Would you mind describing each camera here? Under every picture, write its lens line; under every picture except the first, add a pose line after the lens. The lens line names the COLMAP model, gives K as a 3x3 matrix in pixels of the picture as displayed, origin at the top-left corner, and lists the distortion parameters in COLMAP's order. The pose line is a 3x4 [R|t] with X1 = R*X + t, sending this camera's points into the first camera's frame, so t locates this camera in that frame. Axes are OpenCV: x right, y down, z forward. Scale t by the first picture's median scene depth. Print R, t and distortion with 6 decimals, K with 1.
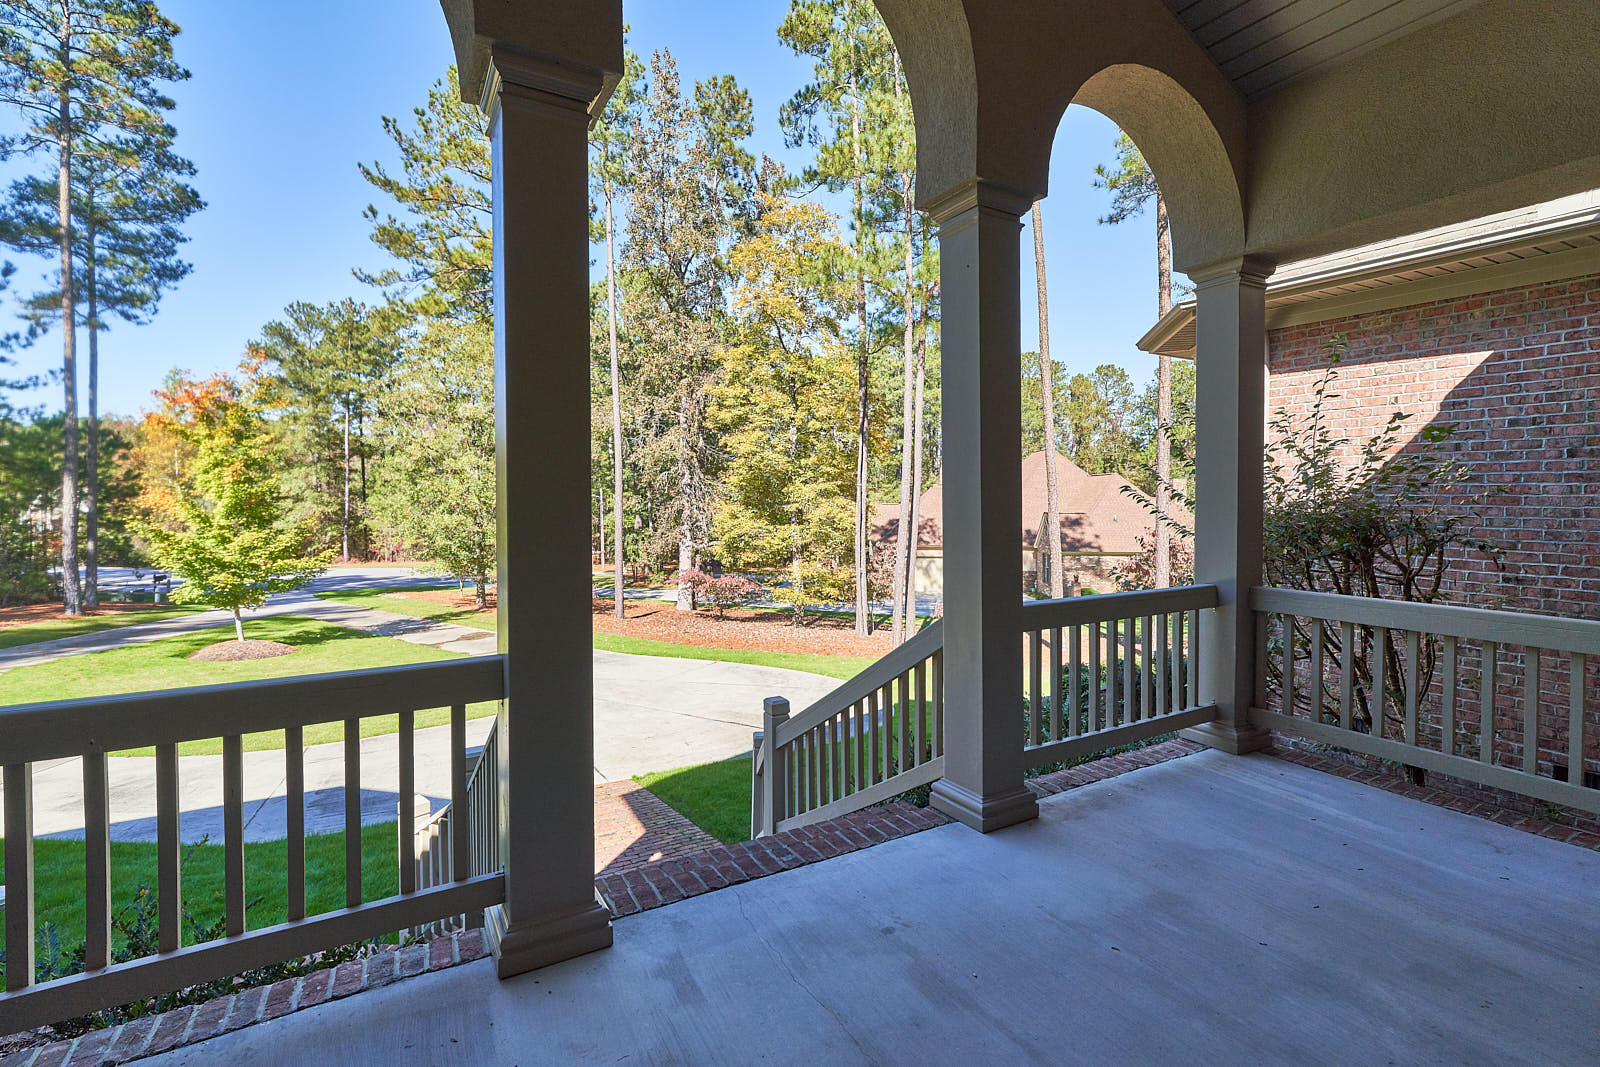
lens RADIAL K [[748.4, 0, 798.3], [0, 748.4, 515.0], [0, 0, 1]] dist [0.016053, -0.012930]
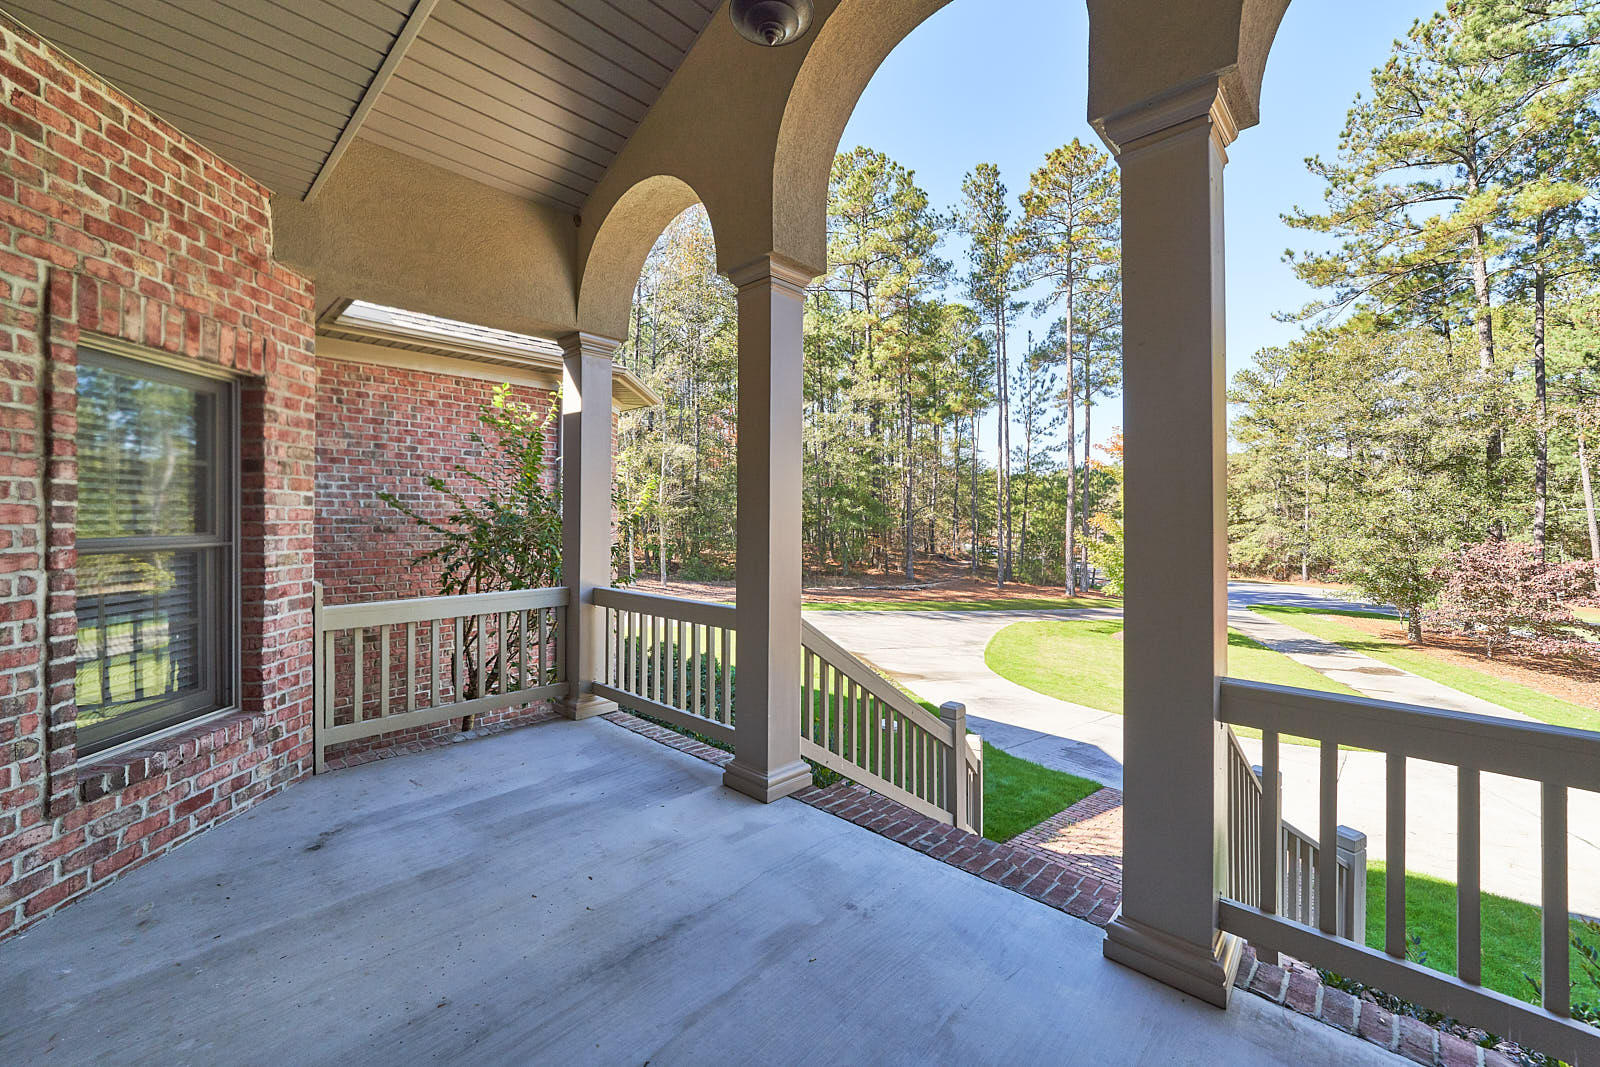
lens RADIAL K [[649.0, 0, 796.0], [0, 649.0, 513.7], [0, 0, 1]] dist [-0.001667, -0.000208]
pose [[0.279155, -0.000875, -0.960246, 0.139239], [-0.030267, 0.999495, -0.009710, -0.002808], [0.959769, 0.031775, 0.278987, 0.085842]]
